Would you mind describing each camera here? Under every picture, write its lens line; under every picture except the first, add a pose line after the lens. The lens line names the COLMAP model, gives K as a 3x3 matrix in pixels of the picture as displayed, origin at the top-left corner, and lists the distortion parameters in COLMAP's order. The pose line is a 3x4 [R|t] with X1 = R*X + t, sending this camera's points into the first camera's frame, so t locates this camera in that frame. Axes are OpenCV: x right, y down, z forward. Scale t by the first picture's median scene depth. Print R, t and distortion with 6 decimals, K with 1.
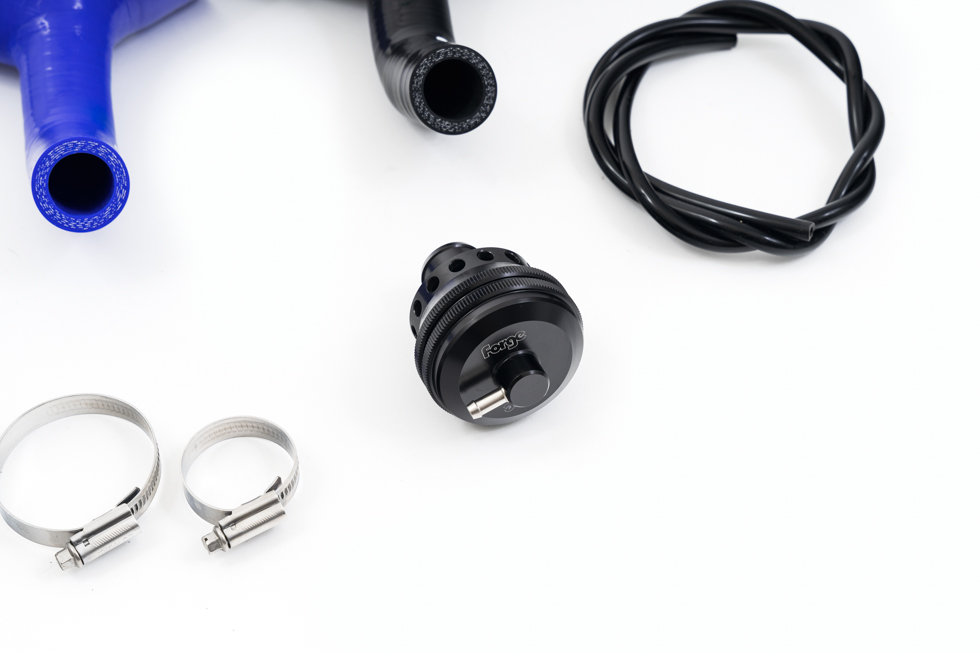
lens RADIAL K [[1964.6, 0, 492.3], [0, 1964.6, 332.3], [0, 0, 1]] dist [0.019334, 0.000000]
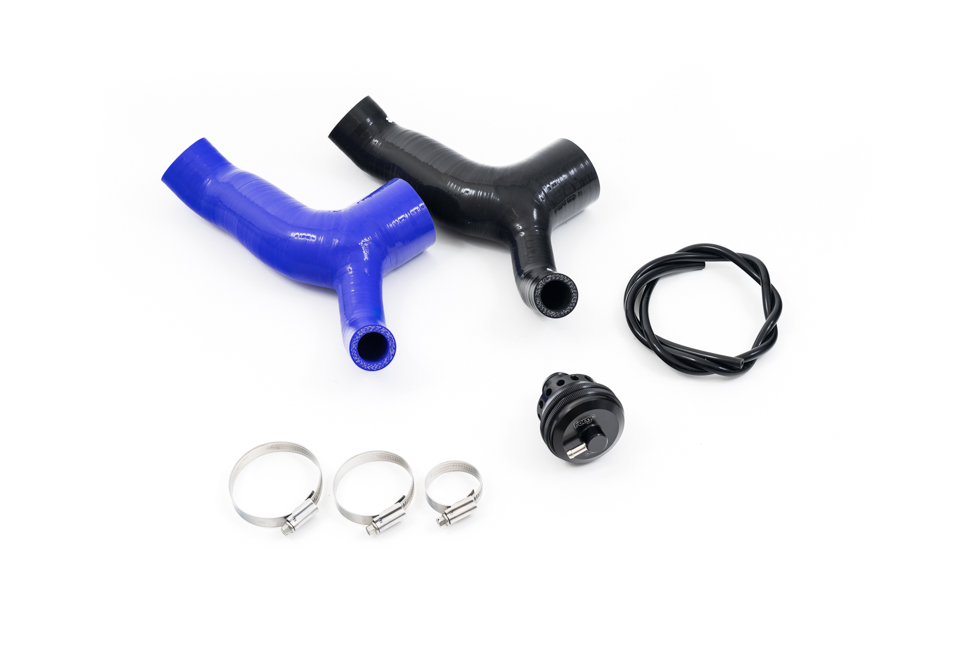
lens RADIAL K [[1322.0, 0, 483.8], [0, 1322.0, 319.0], [0, 0, 1]] dist [-0.467698, 0.000000]
pose [[0.996868, -0.025779, -0.074762, 0.006294], [0.018180, 0.994762, -0.100591, 0.032661], [0.076963, 0.098917, 0.992115, -0.322839]]
